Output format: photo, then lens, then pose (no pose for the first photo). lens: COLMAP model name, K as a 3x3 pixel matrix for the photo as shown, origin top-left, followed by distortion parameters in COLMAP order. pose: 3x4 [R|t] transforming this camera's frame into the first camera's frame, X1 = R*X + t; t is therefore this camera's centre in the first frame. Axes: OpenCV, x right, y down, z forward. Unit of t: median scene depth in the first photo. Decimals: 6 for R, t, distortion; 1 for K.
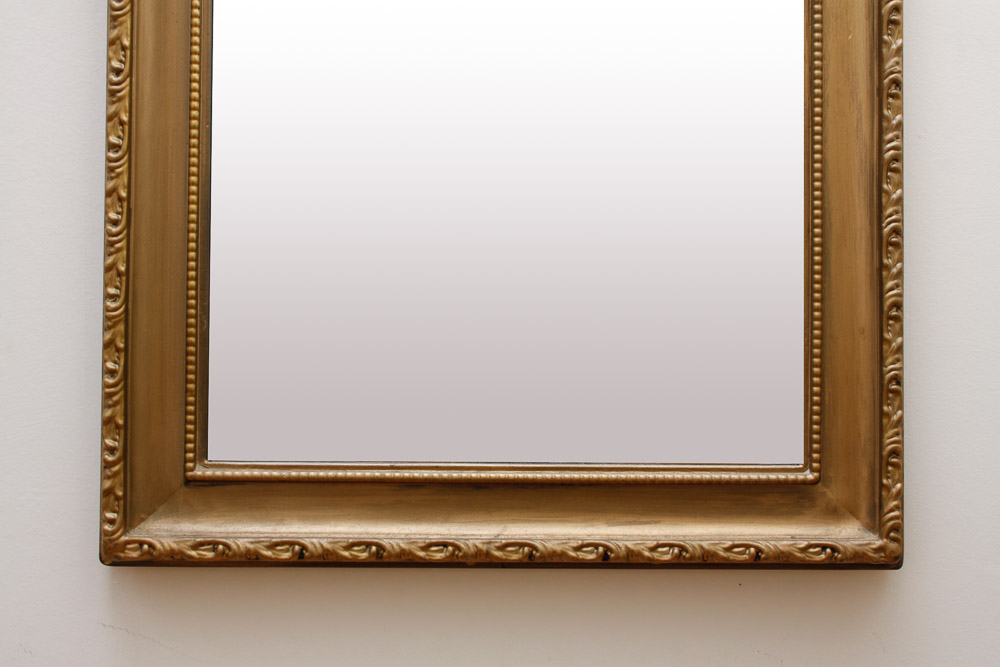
lens RADIAL K [[1411.2, 0, 501.9], [0, 1411.2, 333.1], [0, 0, 1]] dist [-0.002128, 0.000000]
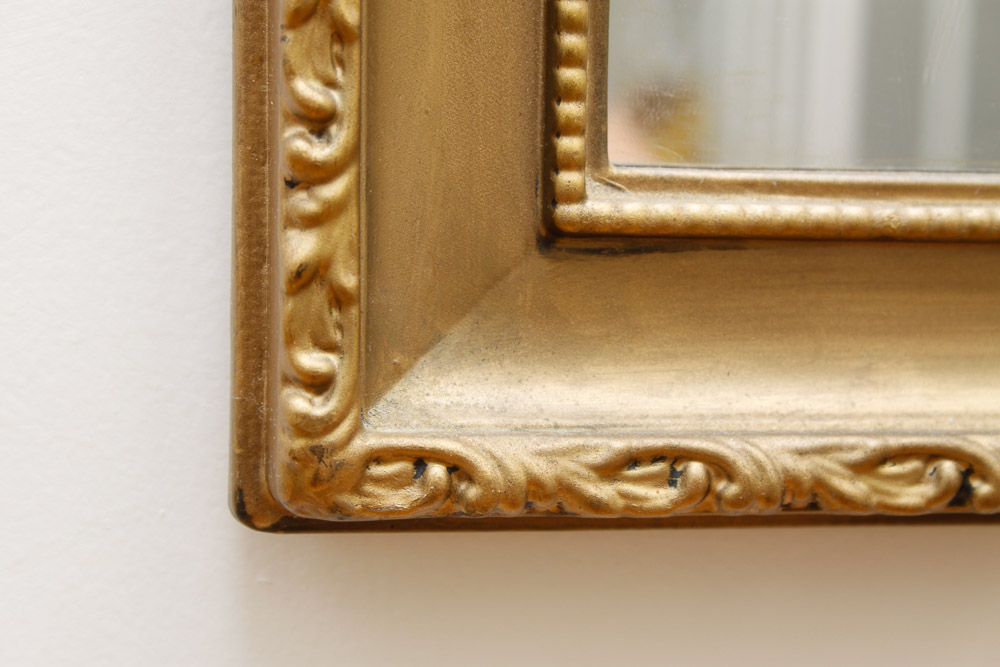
lens RADIAL K [[2294.4, 0, 500.4], [0, 2294.4, 334.2], [0, 0, 1]] dist [-0.016252, 0.000000]
pose [[0.984111, -0.000528, 0.177554, -0.320143], [-0.028281, 0.986762, 0.159688, 0.052142], [-0.175288, -0.162172, 0.971069, 0.562201]]
